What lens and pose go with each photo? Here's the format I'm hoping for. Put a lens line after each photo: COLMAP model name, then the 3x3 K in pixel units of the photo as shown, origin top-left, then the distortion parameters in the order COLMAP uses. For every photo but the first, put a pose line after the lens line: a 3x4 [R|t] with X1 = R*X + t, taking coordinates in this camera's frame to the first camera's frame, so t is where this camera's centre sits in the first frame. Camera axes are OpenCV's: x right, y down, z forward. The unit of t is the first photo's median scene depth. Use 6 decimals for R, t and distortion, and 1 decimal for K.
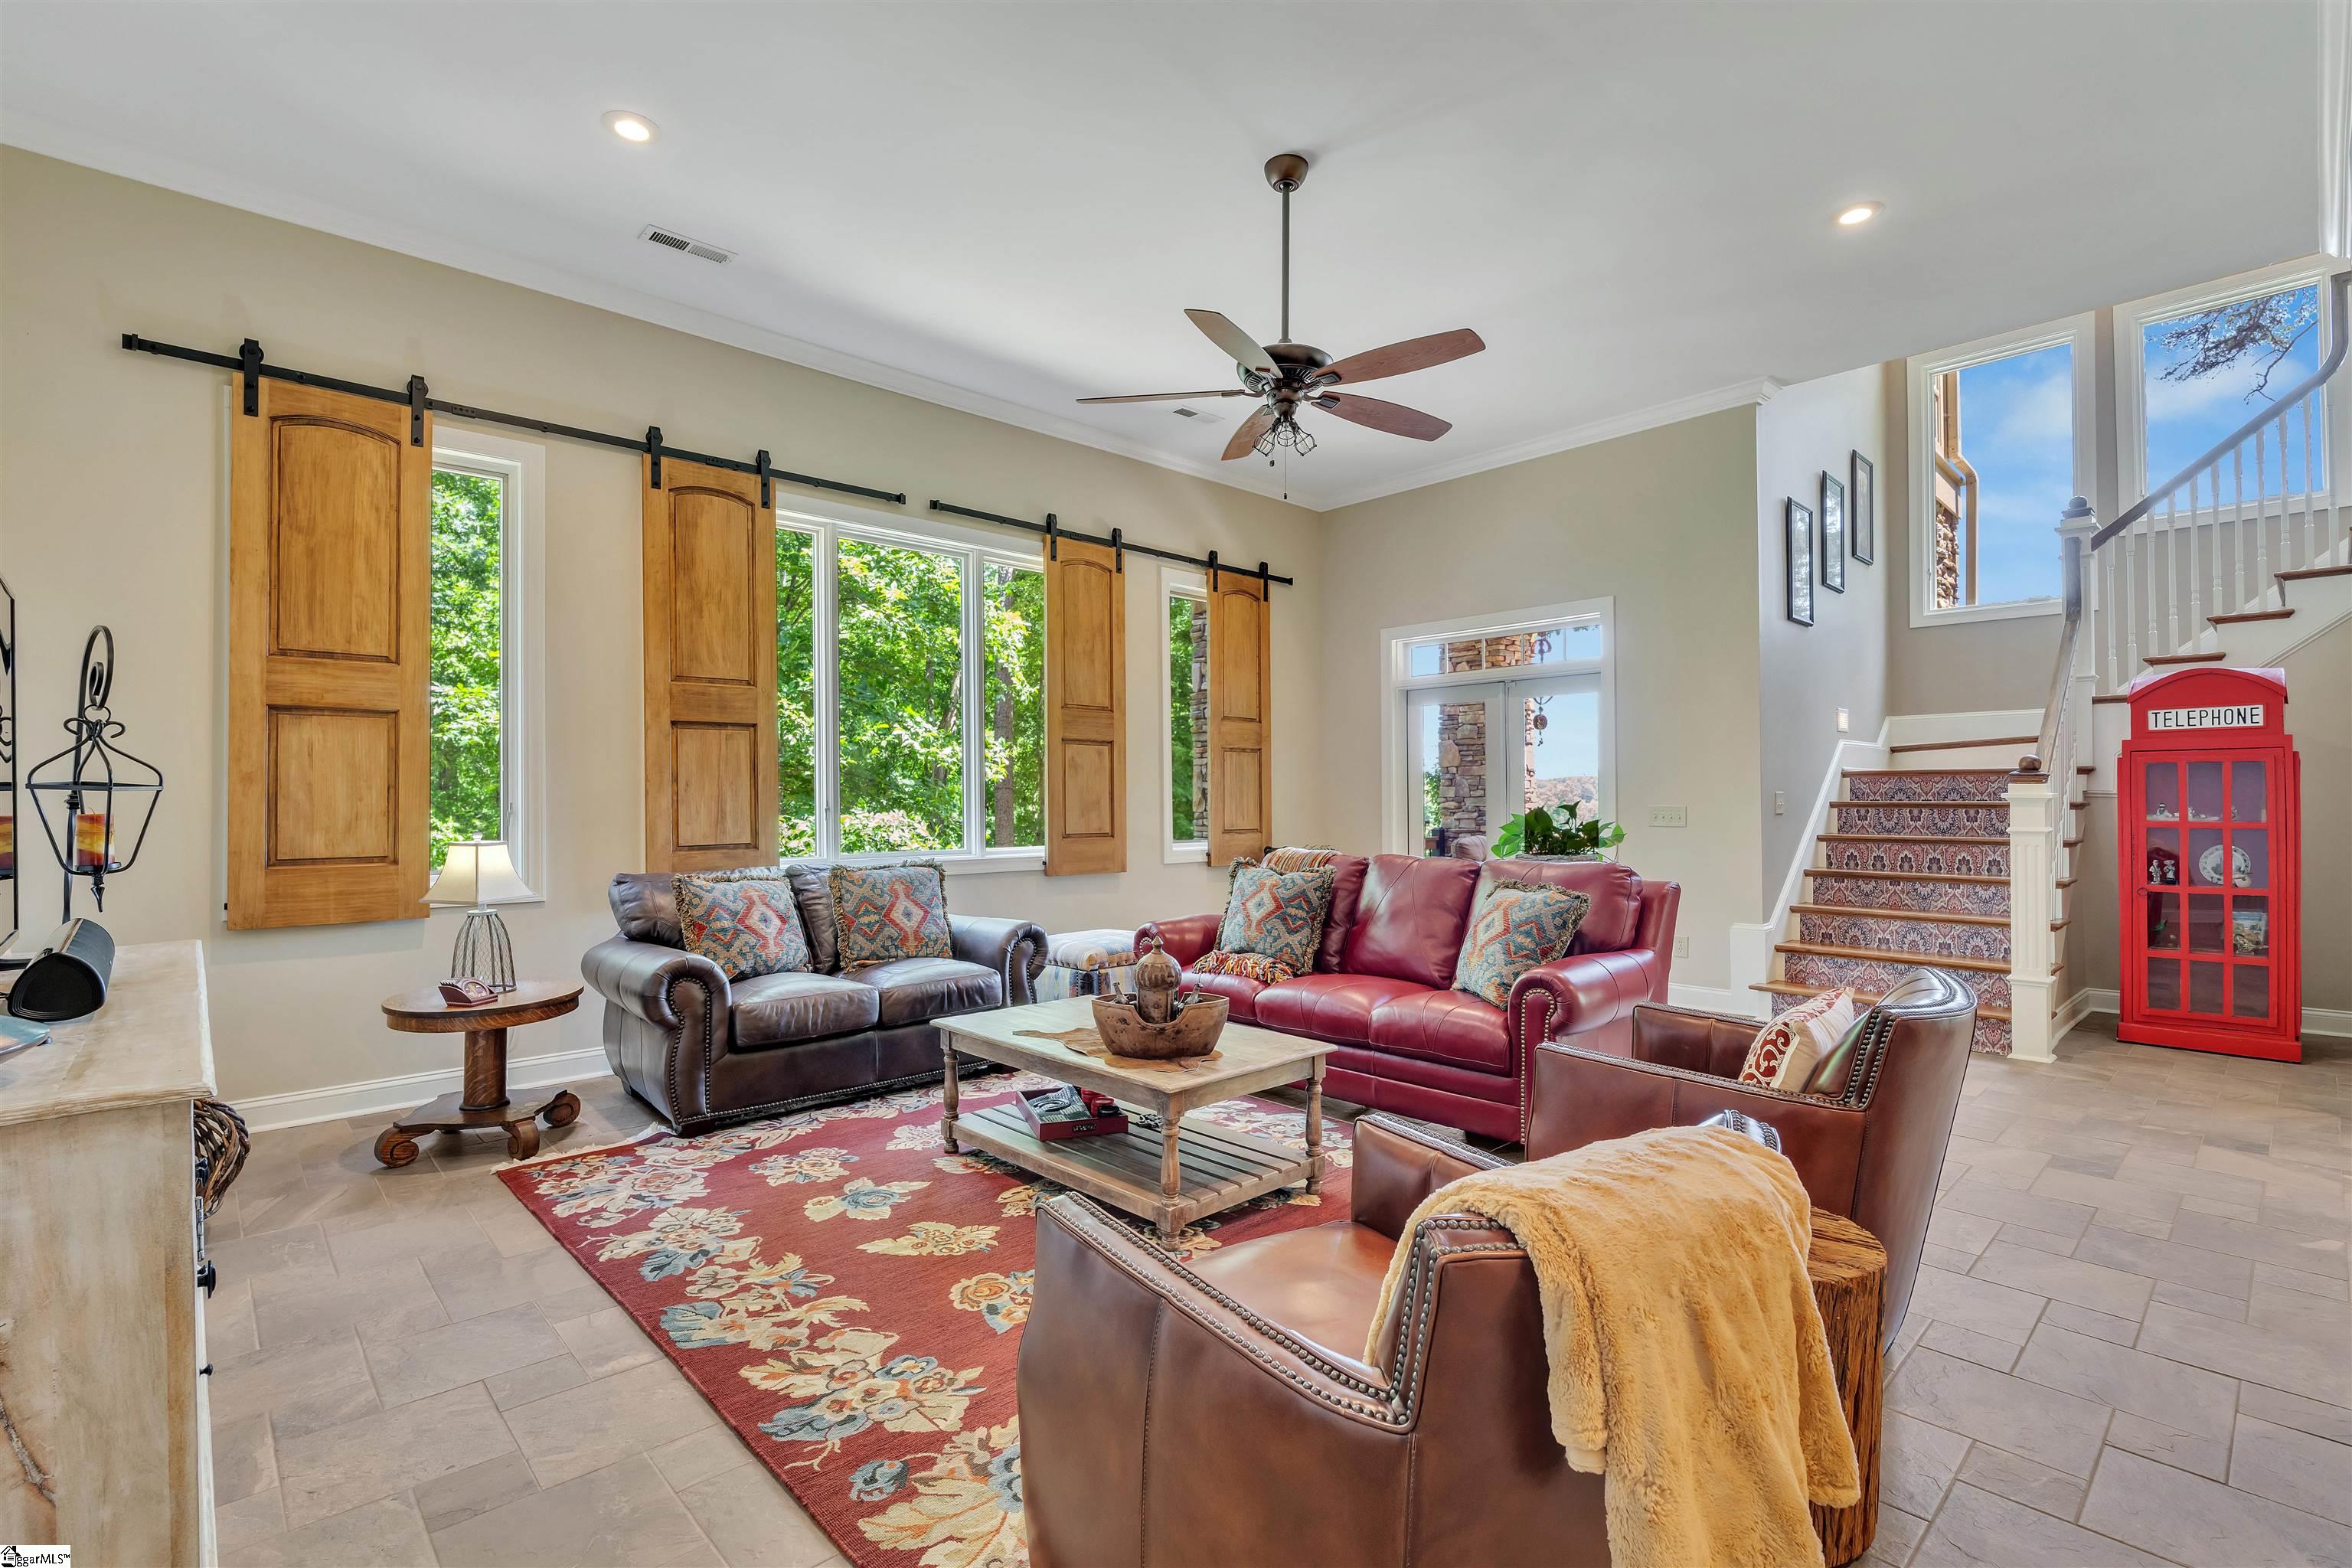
lens RADIAL K [[1058.7, 0, 1176.0], [0, 1058.7, 784.0], [0, 0, 1]] dist [-0.002484, -0.000243]
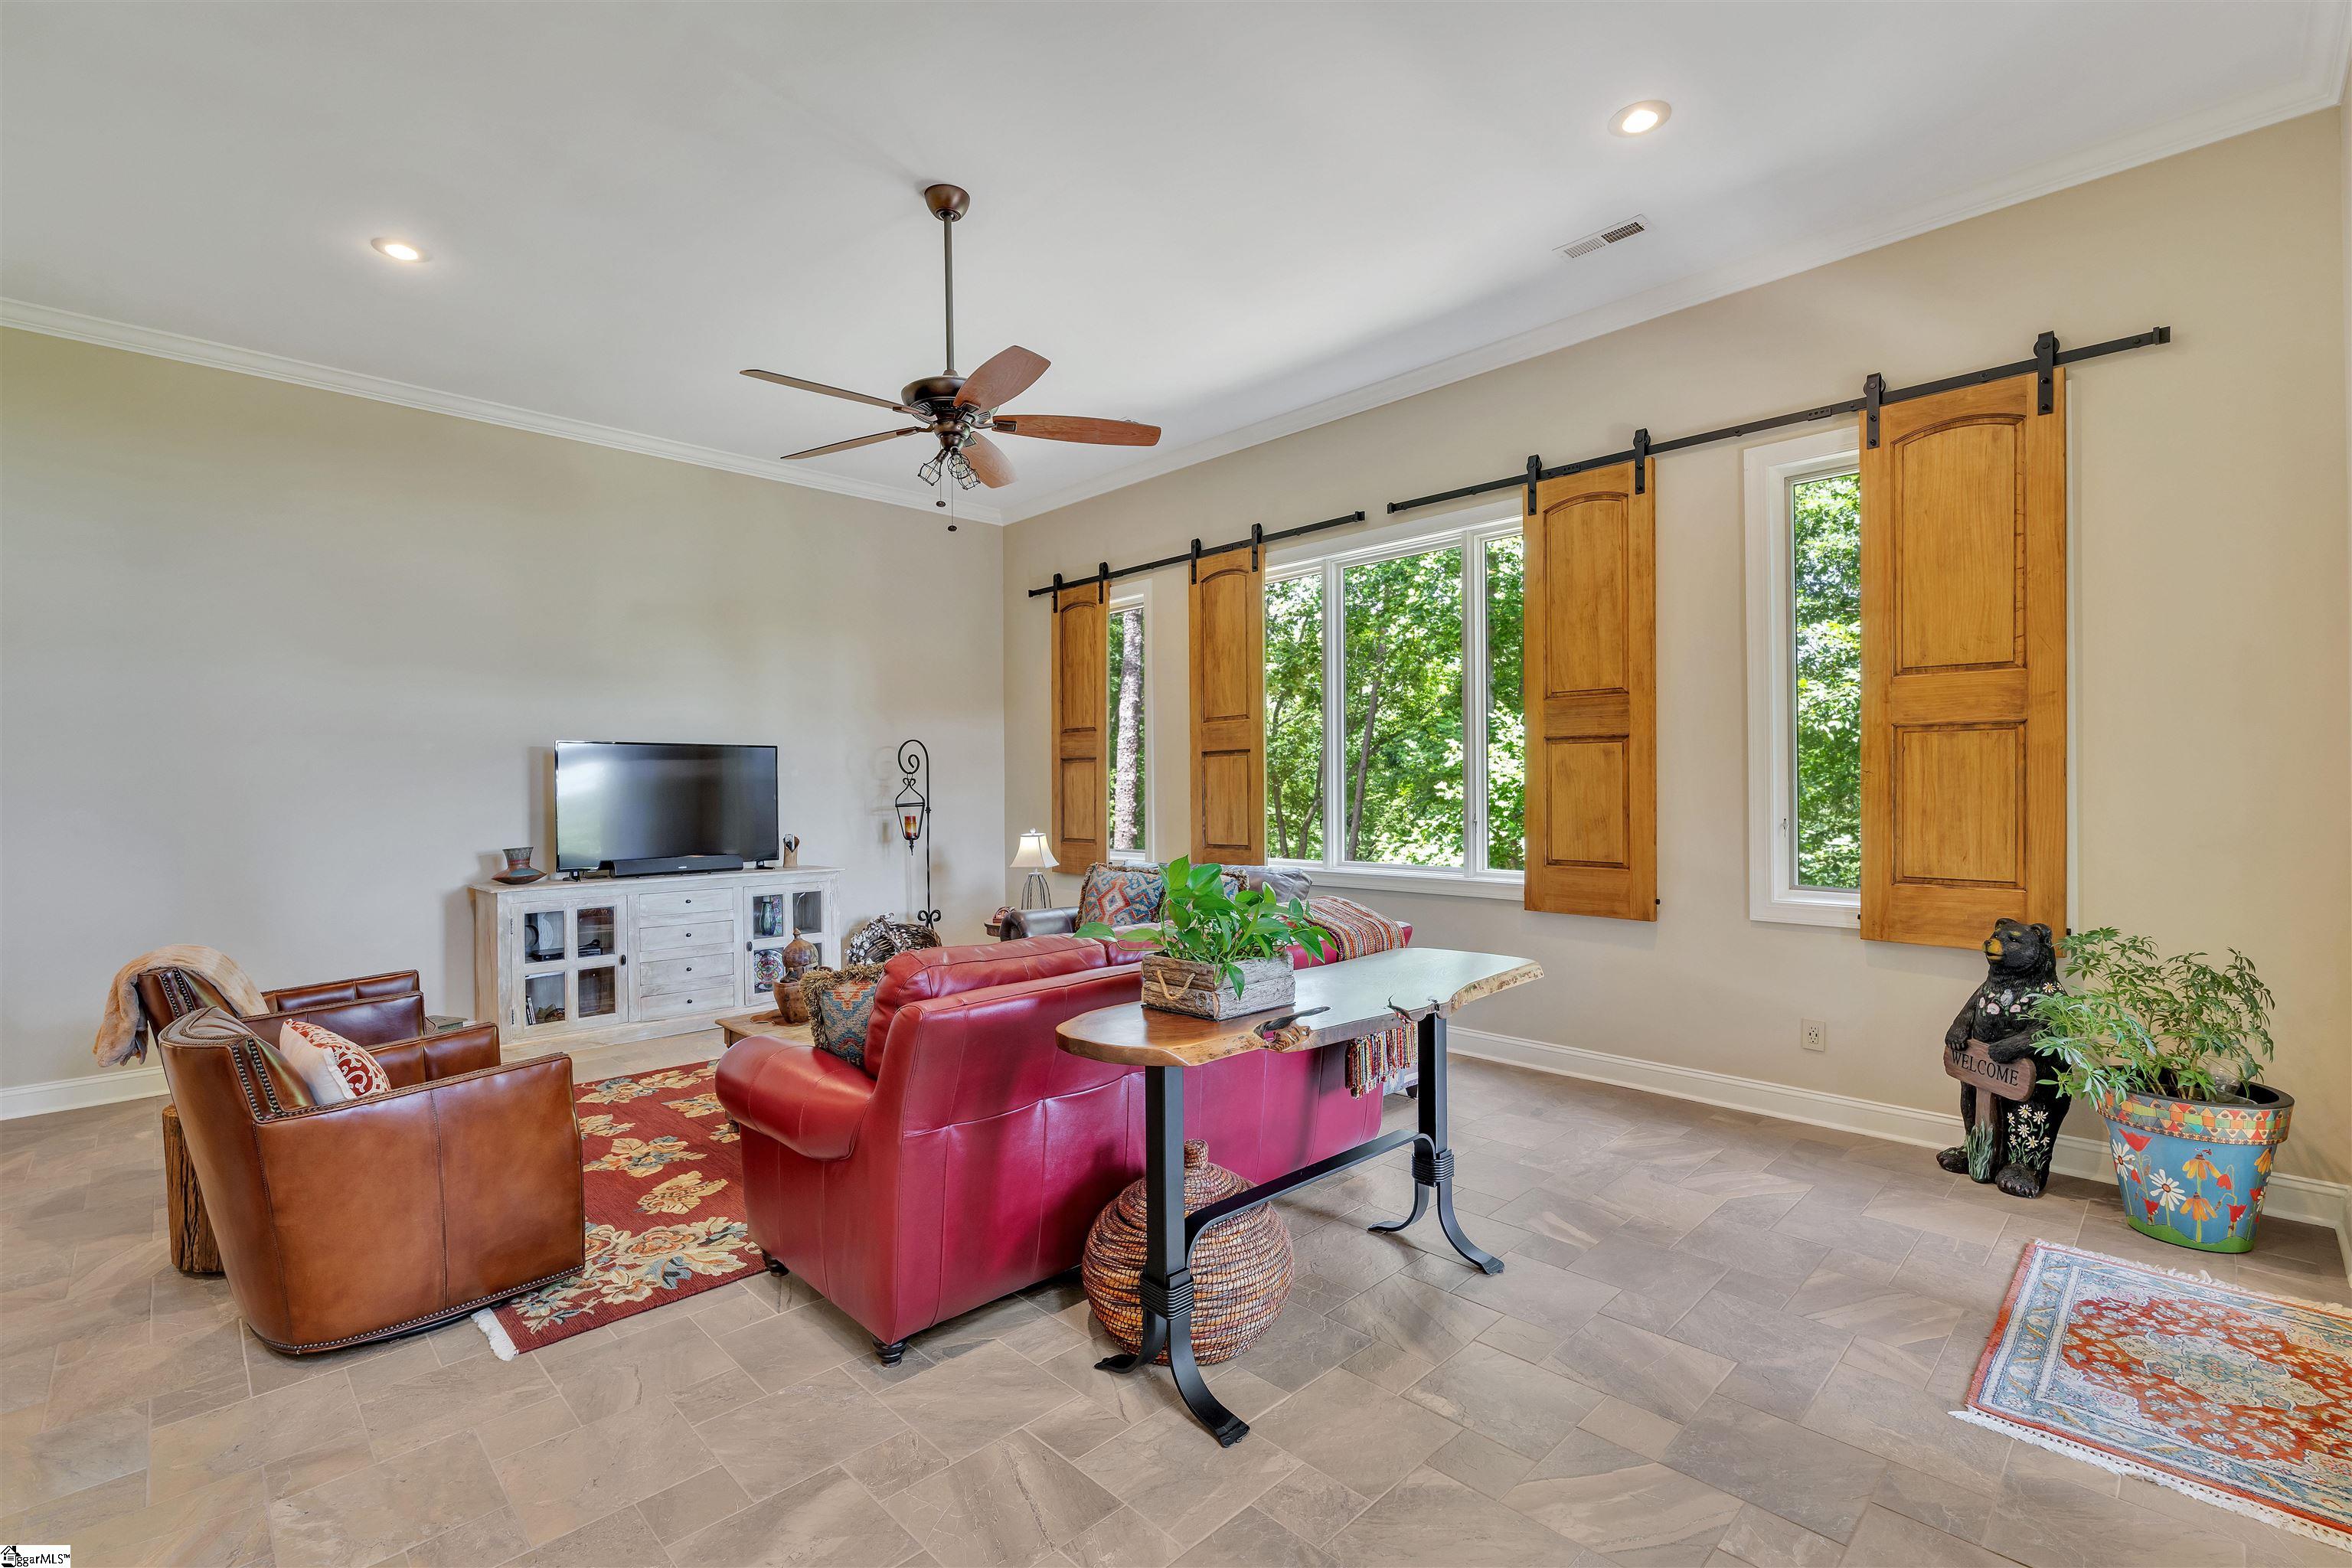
lens RADIAL K [[1030.1, 0, 1174.9], [0, 1030.1, 787.6], [0, 0, 1]] dist [-0.003369, -0.000052]
pose [[0.039510, 0.003520, -0.999213, 0.793663], [0.022527, 0.999736, 0.004412, -0.019175], [0.998965, -0.022684, 0.039421, 0.854677]]
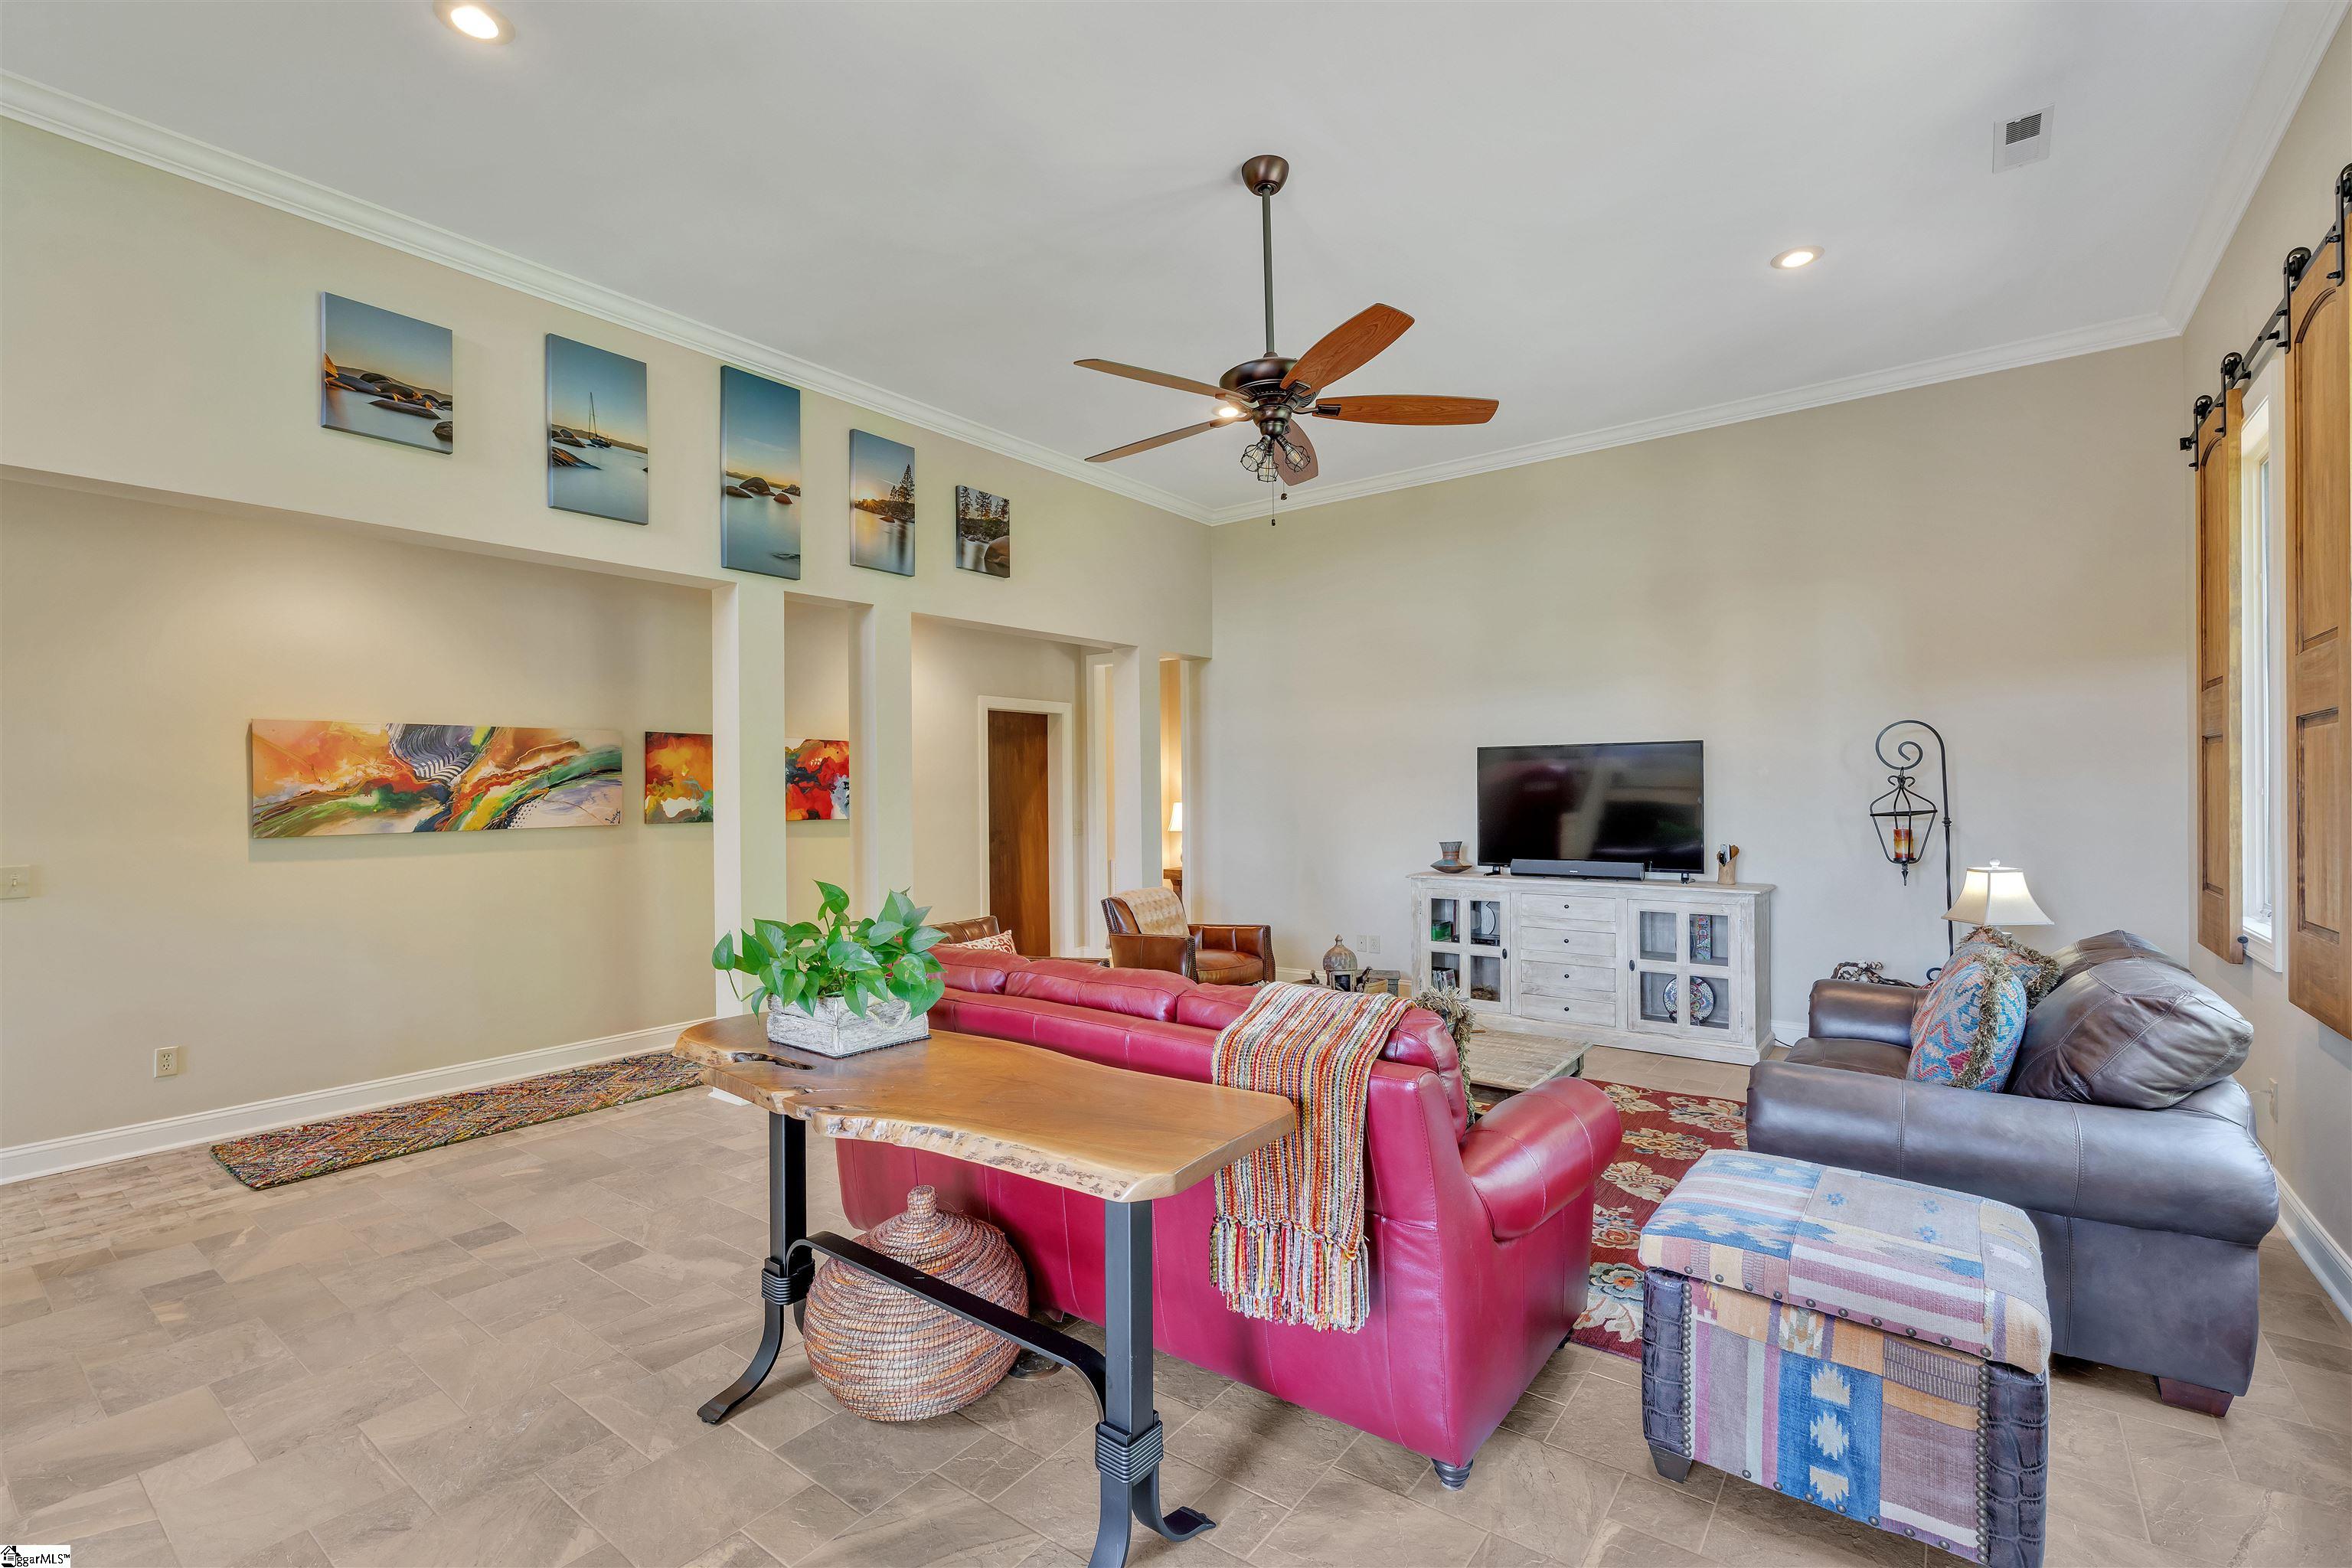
lens RADIAL K [[1030.1, 0, 1174.9], [0, 1030.1, 787.6], [0, 0, 1]] dist [-0.003369, -0.000052]
pose [[-0.983364, 0.012369, -0.181223, 0.259940], [0.016115, 0.999686, -0.019208, -0.014602], [0.180928, -0.021809, -0.983254, 1.371680]]
